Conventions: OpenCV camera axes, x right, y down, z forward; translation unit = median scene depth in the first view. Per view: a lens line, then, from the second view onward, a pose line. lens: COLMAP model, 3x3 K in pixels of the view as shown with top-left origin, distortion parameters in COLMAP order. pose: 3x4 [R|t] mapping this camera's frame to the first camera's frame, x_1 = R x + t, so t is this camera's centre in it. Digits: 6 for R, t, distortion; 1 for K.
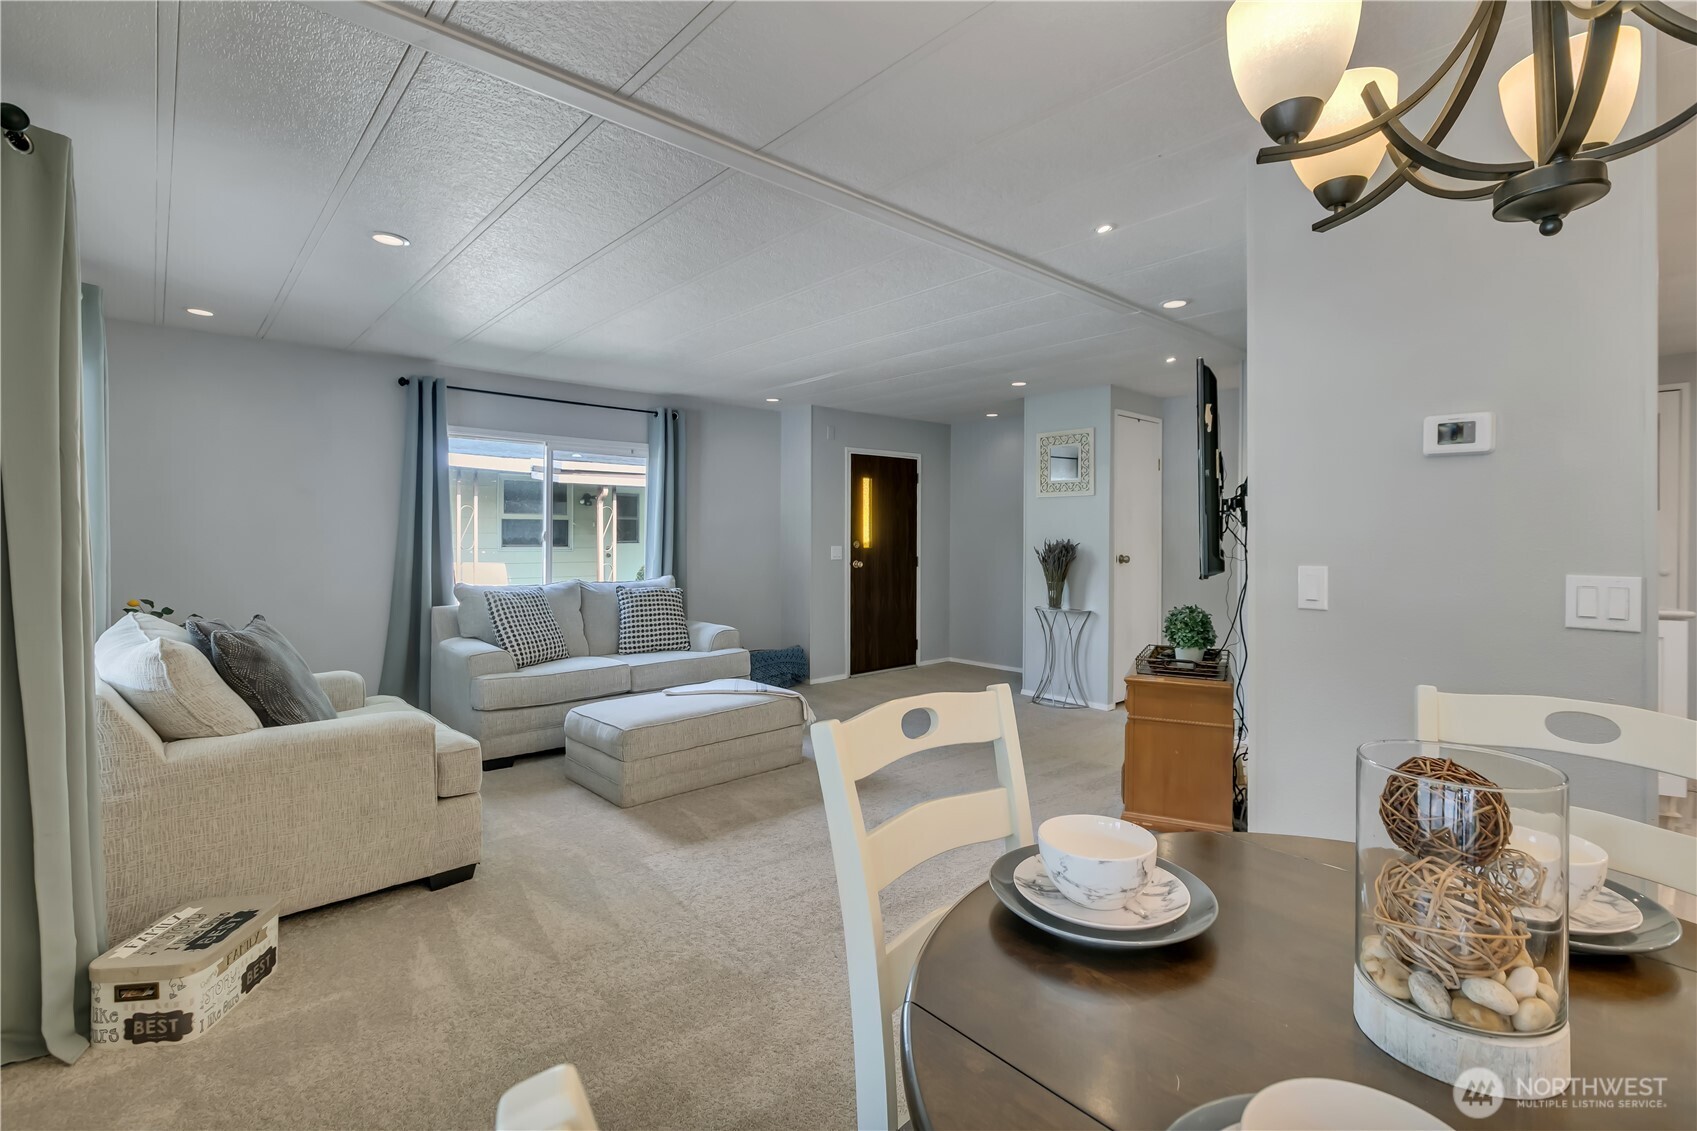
lens RADIAL K [[783.5, 0, 858.4], [0, 783.5, 517.6], [0, 0, 1]] dist [0.003749, -0.001214]
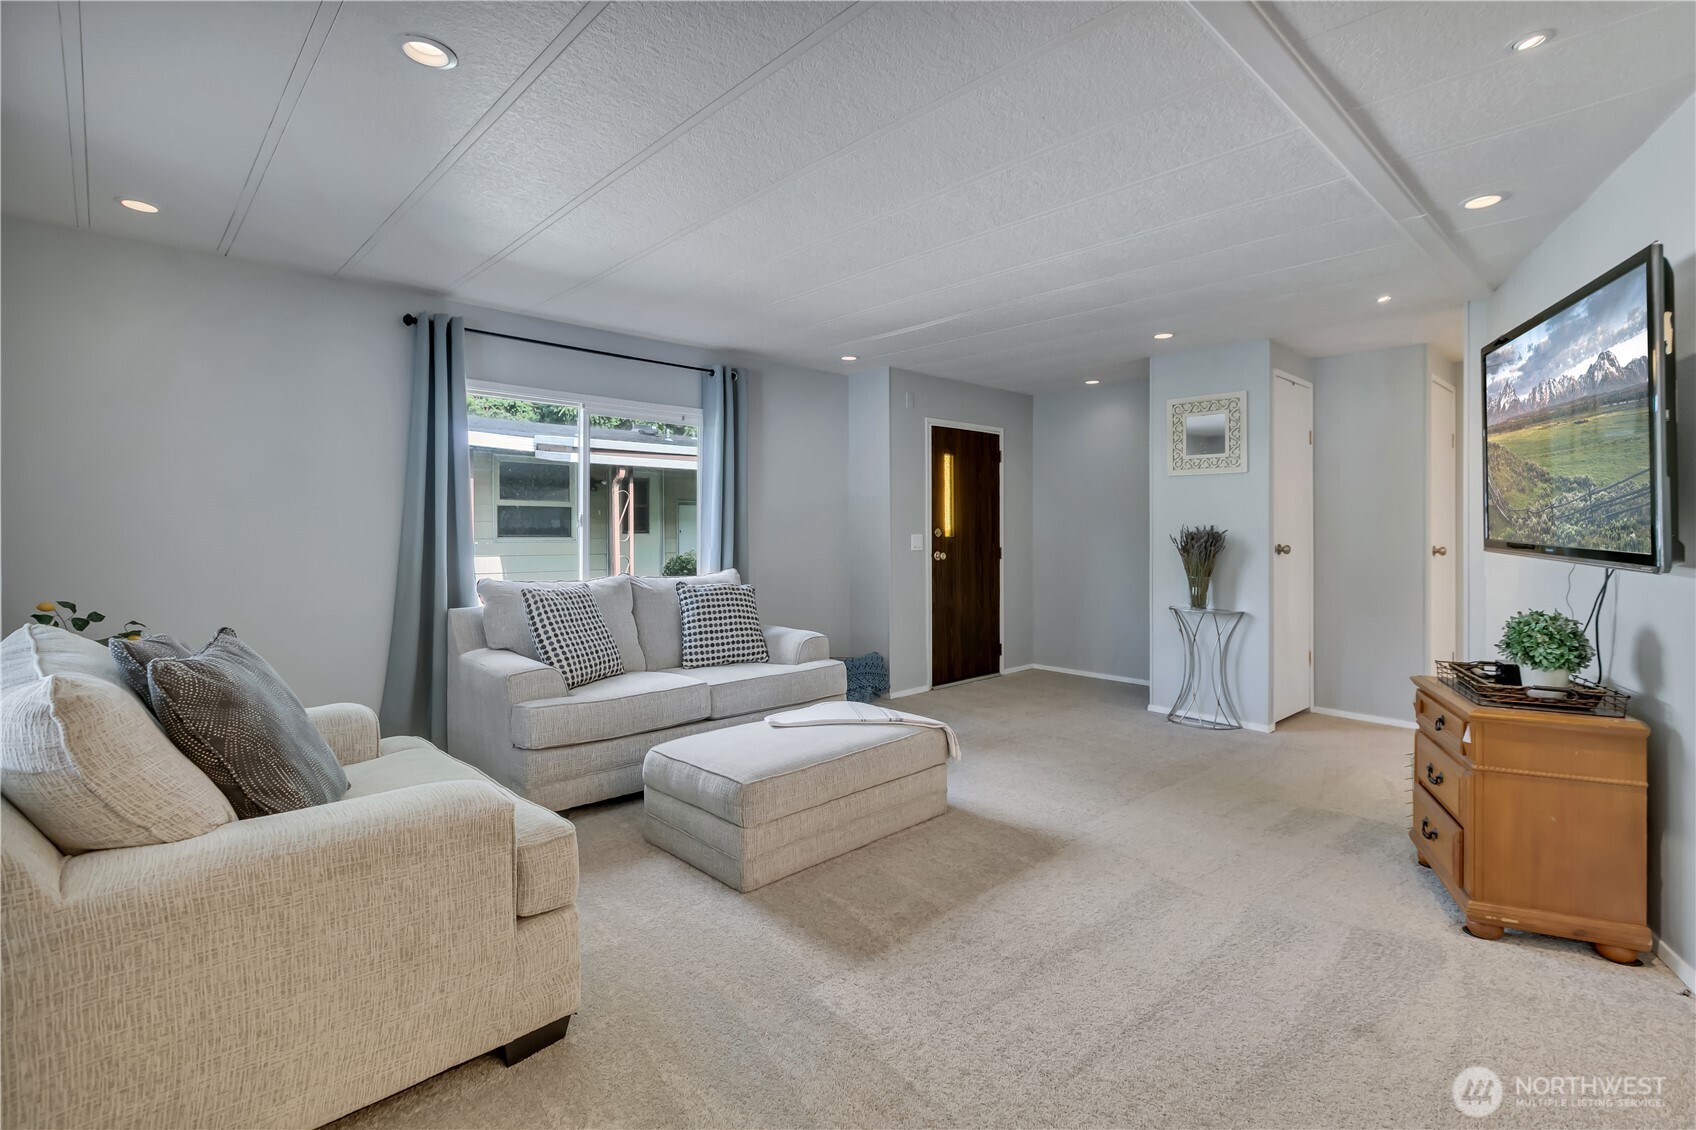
lens RADIAL K [[783.0, 0, 846.0], [0, 783.0, 518.3], [0, 0, 1]] dist [0.003749, -0.001214]
pose [[0.999719, 0.001576, 0.023655, -0.184408], [-0.001760, 0.999969, 0.007720, 0.018759], [-0.023642, -0.007760, 0.999690, 0.234567]]
